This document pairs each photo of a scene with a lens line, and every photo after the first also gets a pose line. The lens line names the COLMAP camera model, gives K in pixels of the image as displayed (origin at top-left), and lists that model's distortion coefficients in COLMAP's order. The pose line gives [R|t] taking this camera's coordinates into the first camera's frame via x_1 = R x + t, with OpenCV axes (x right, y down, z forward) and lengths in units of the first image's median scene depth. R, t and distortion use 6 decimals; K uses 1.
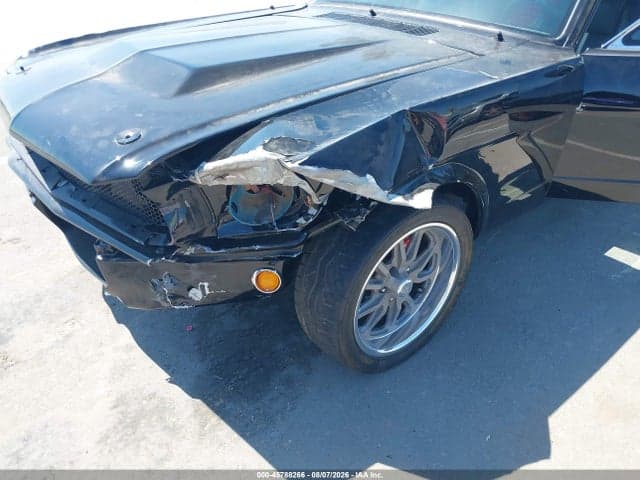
lens RADIAL K [[510.9, 0, 313.8], [0, 510.9, 245.6], [0, 0, 1]] dist [-0.001091, -0.005943]
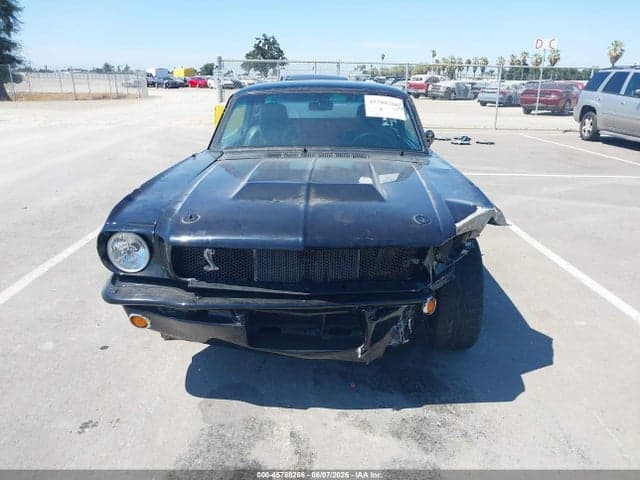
lens RADIAL K [[510.9, 0, 322.0], [0, 510.9, 253.9], [0, 0, 1]] dist [-0.001091, -0.005943]
pose [[0.664064, -0.227012, 0.712380, -1.380023], [0.389623, 0.918266, -0.070577, -0.096658], [-0.638132, 0.324427, 0.698237, 0.081698]]
